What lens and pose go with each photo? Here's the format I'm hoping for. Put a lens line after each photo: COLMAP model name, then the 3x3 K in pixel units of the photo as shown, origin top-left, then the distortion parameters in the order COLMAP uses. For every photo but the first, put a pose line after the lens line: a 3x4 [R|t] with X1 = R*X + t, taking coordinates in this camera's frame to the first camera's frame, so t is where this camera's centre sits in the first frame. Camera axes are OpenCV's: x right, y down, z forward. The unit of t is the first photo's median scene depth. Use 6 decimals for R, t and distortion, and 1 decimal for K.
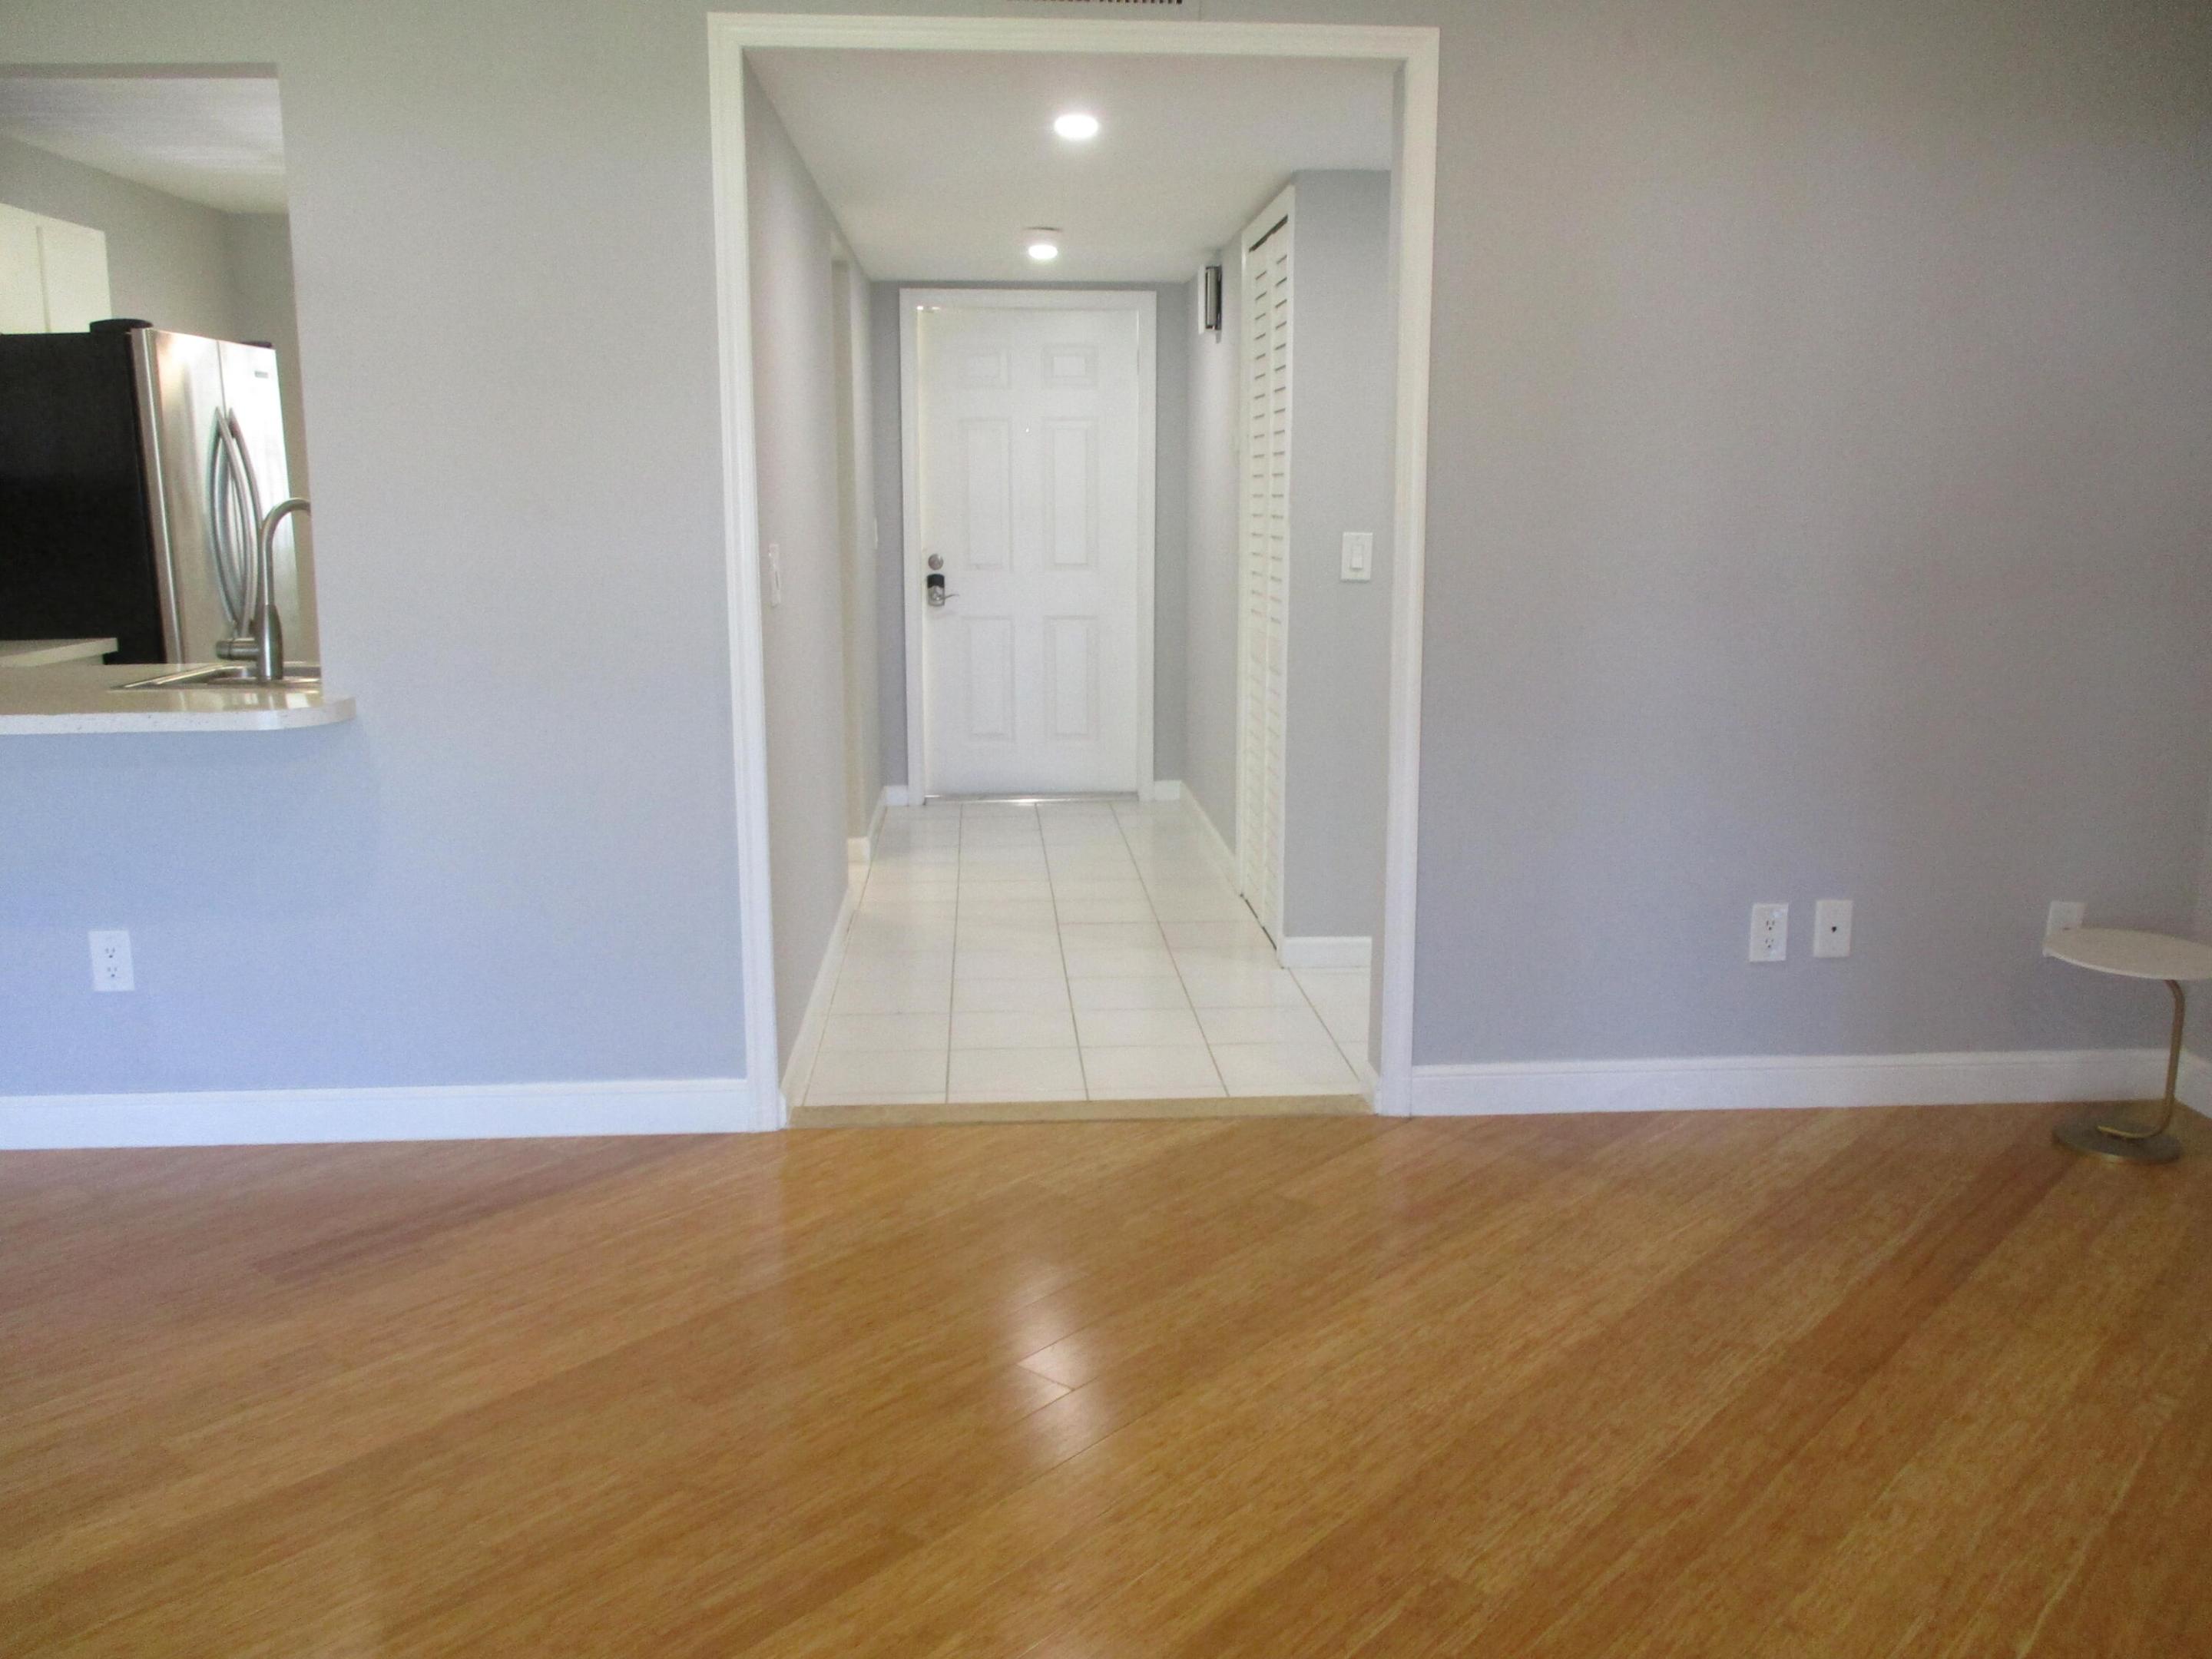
lens RADIAL K [[1853.0, 0, 1106.3], [0, 1853.0, 823.2], [0, 0, 1]] dist [-0.021453, 0.006504]
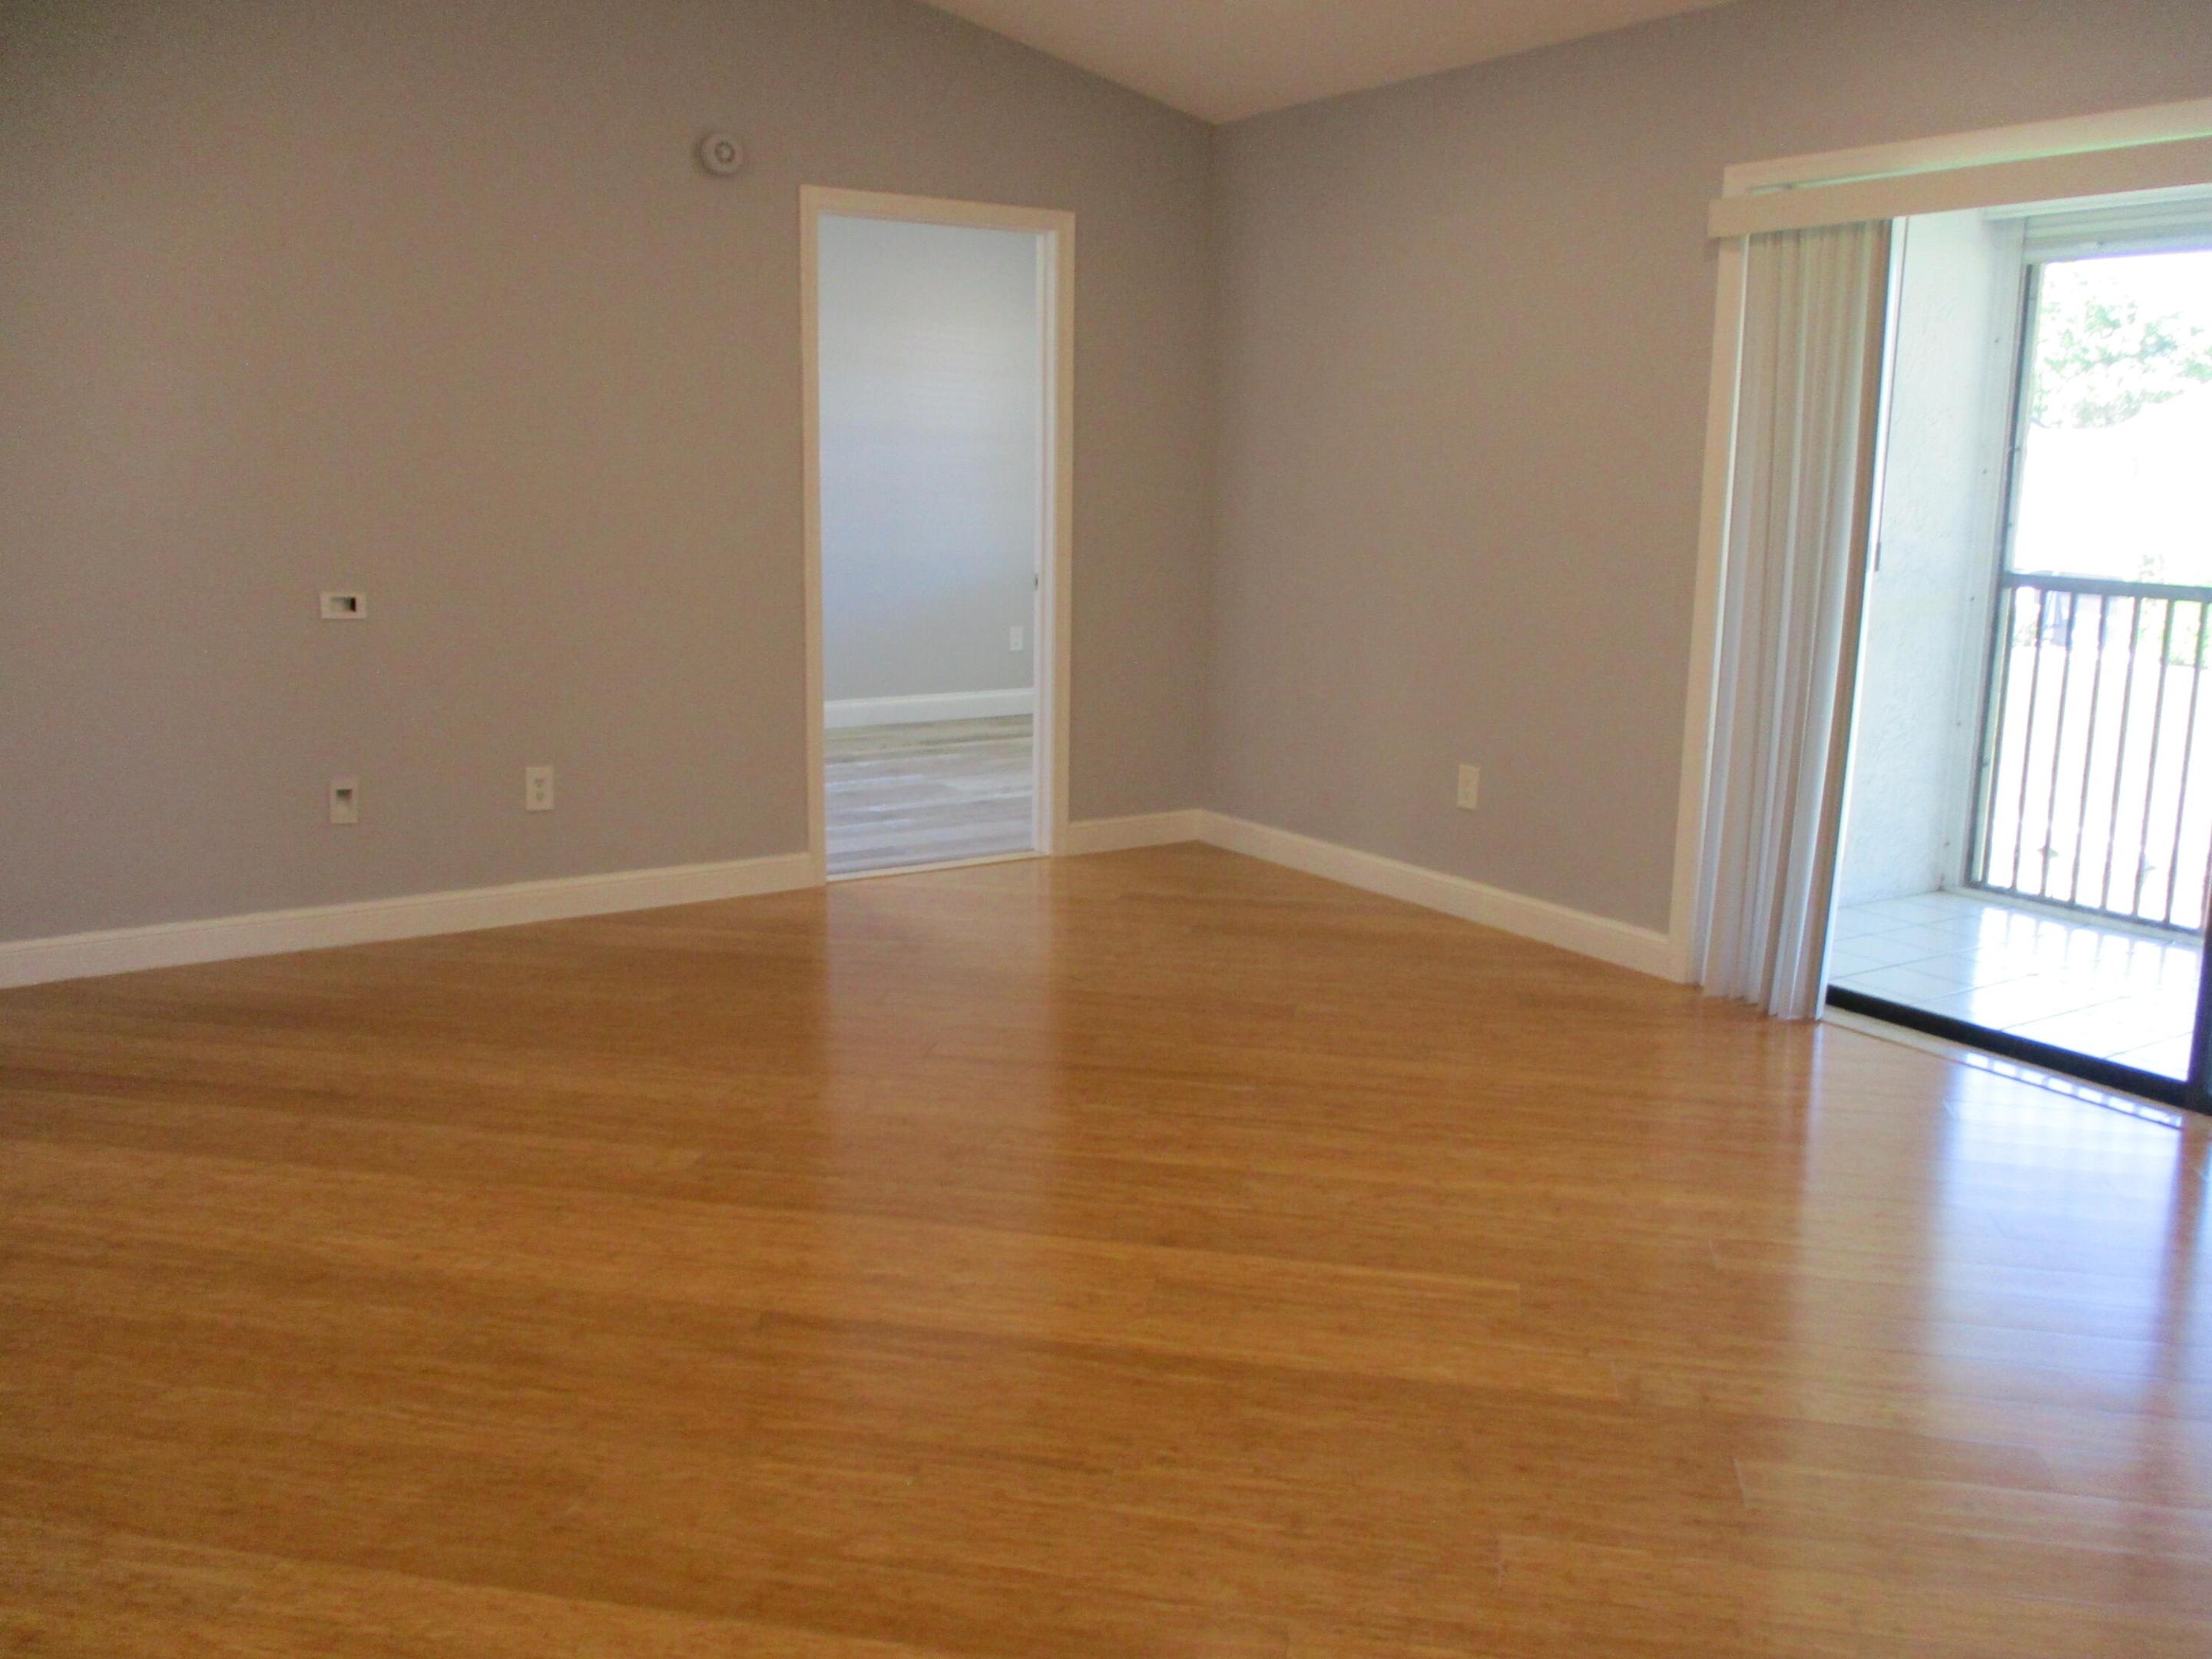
lens RADIAL K [[1853.0, 0, 1108.5], [0, 1853.0, 847.4], [0, 0, 1]] dist [-0.021453, 0.006504]
pose [[-0.484768, -0.187920, 0.854216, -0.812047], [0.152685, 0.943468, 0.294204, -0.156063], [-0.861213, 0.273046, -0.428671, 0.840721]]
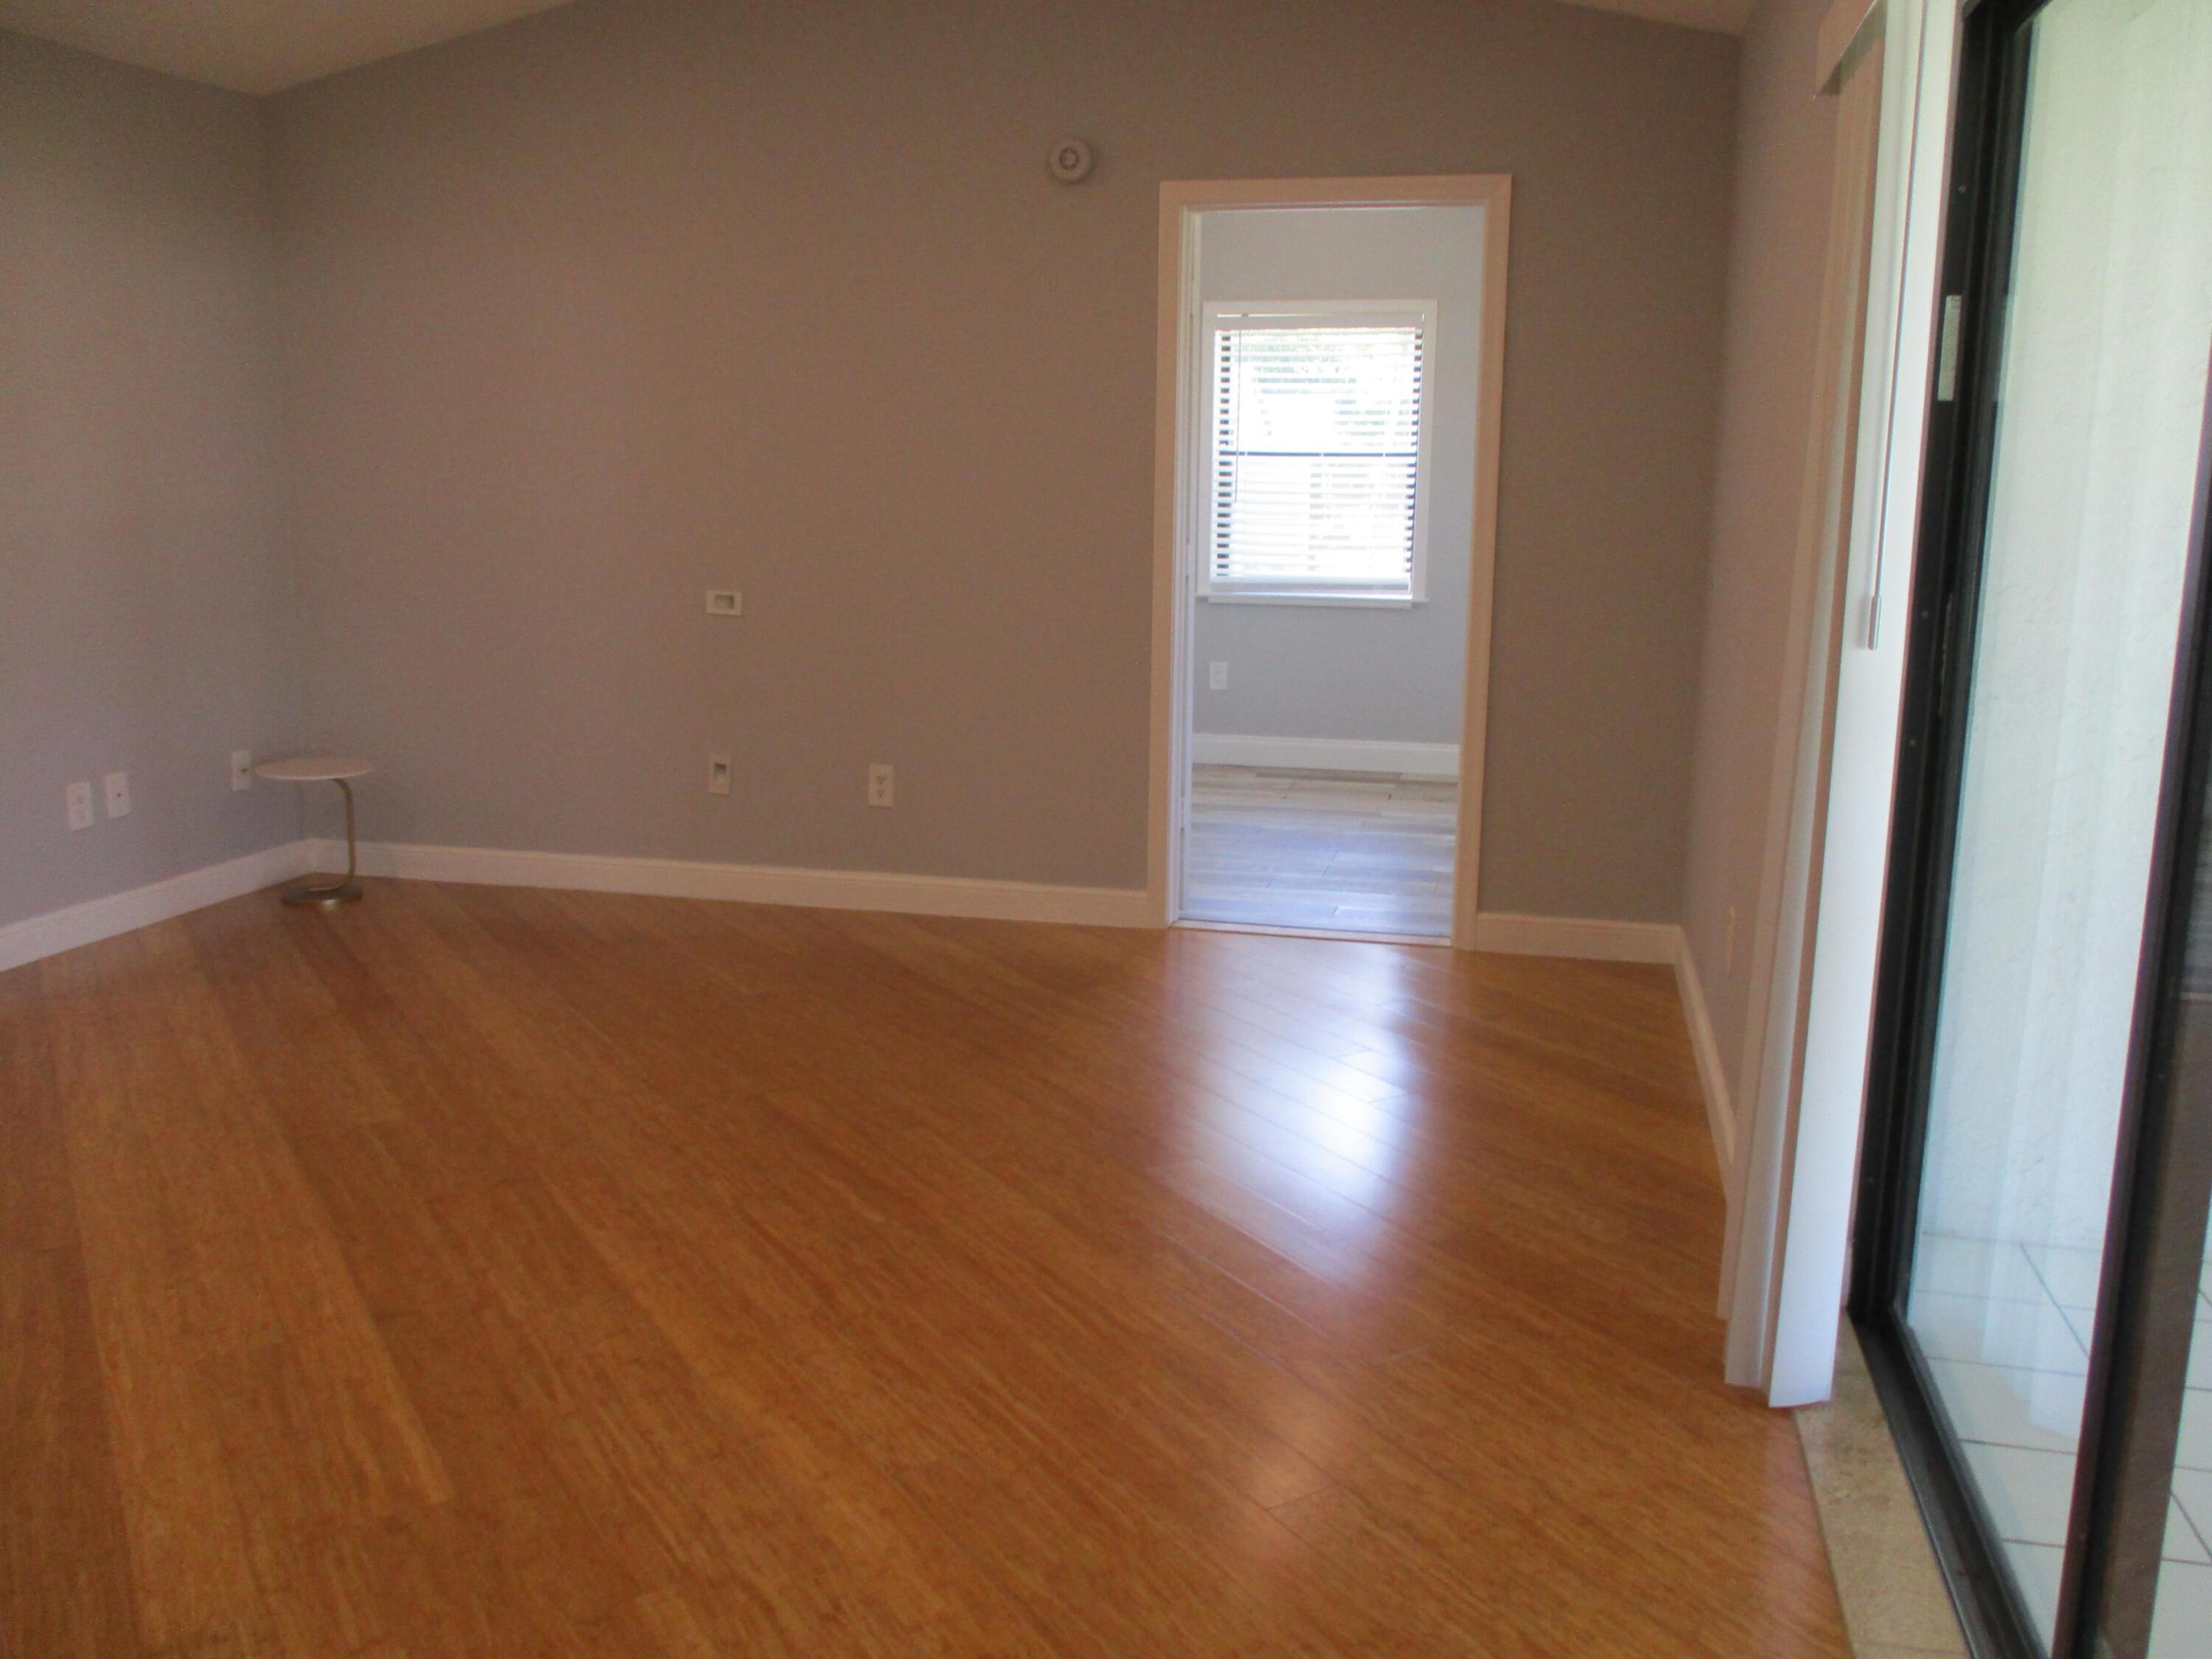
lens RADIAL K [[1853.0, 0, 1115.5], [0, 1853.0, 818.7], [0, 0, 1]] dist [-0.021453, 0.006504]
pose [[0.302508, -0.175710, 0.936811, -0.721453], [0.172891, 0.976672, 0.127358, 0.032201], [-0.937336, 0.123439, 0.325829, -0.123629]]
